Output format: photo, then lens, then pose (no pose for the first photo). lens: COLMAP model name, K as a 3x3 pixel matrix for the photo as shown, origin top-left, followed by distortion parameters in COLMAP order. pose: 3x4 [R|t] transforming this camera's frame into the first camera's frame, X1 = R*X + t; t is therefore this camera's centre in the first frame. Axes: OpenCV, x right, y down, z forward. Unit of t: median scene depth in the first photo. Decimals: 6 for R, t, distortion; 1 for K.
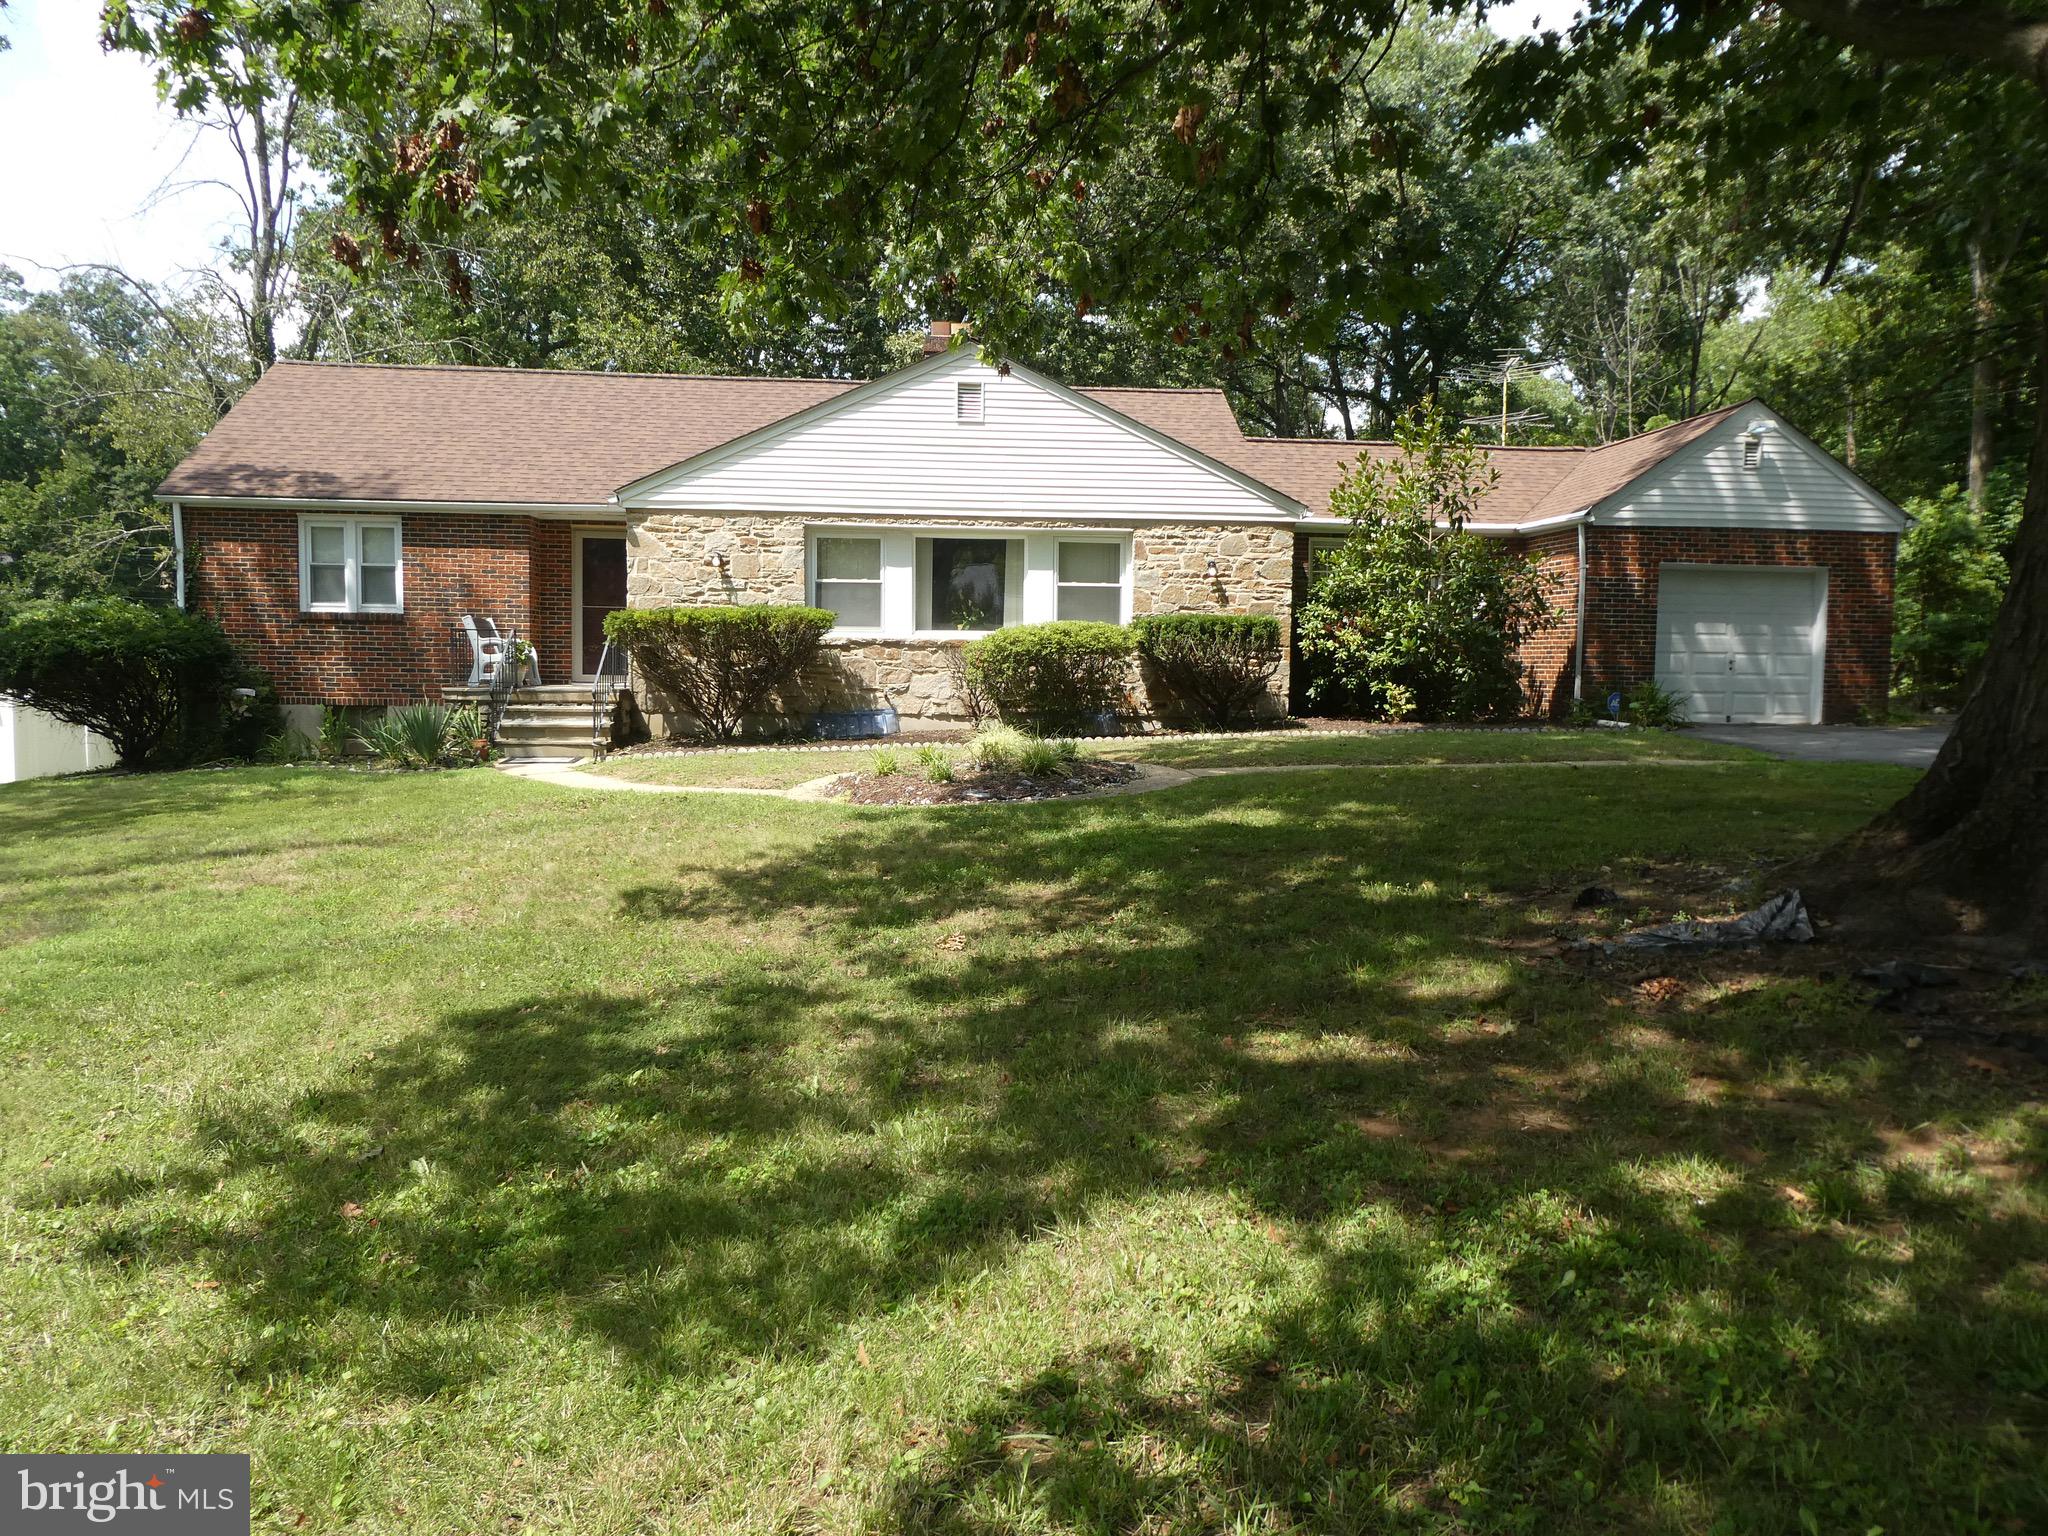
lens RADIAL K [[1421.3, 0, 1024.0], [0, 1421.3, 768.0], [0, 0, 1]] dist [0.004092, 0.001192]
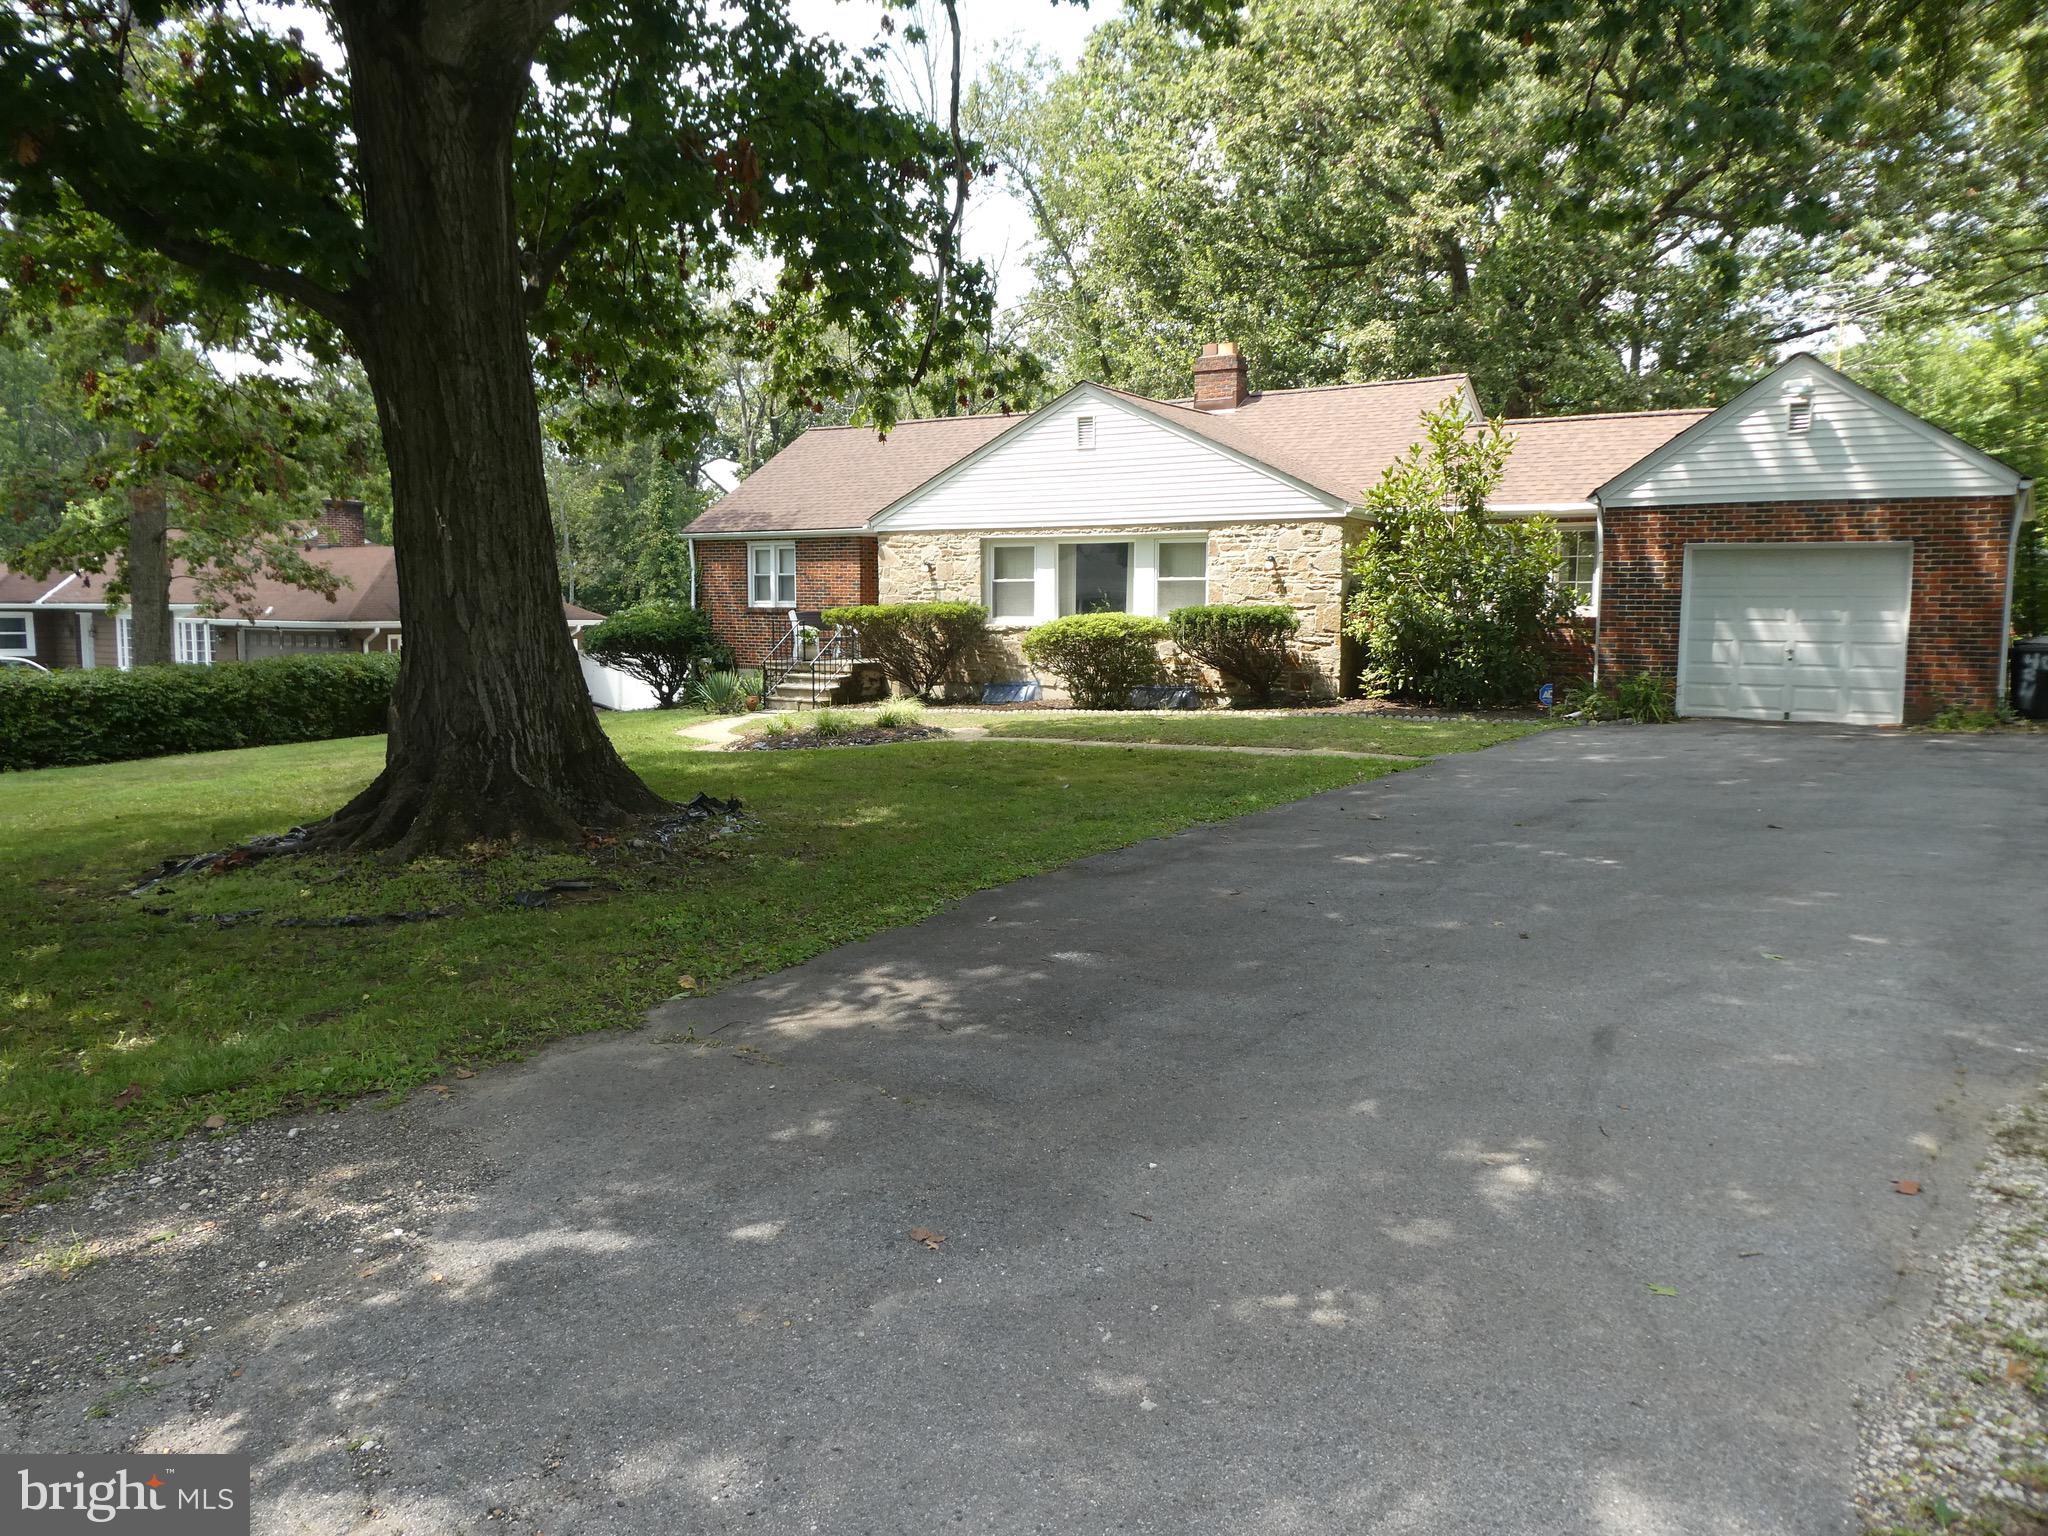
lens RADIAL K [[1421.3, 0, 1024.0], [0, 1421.3, 768.0], [0, 0, 1]] dist [0.004092, 0.001192]
pose [[0.780506, 0.062299, -0.622036, 0.686808], [-0.042875, 0.998014, 0.046156, -0.022791], [0.623676, -0.009355, 0.781627, 0.007296]]
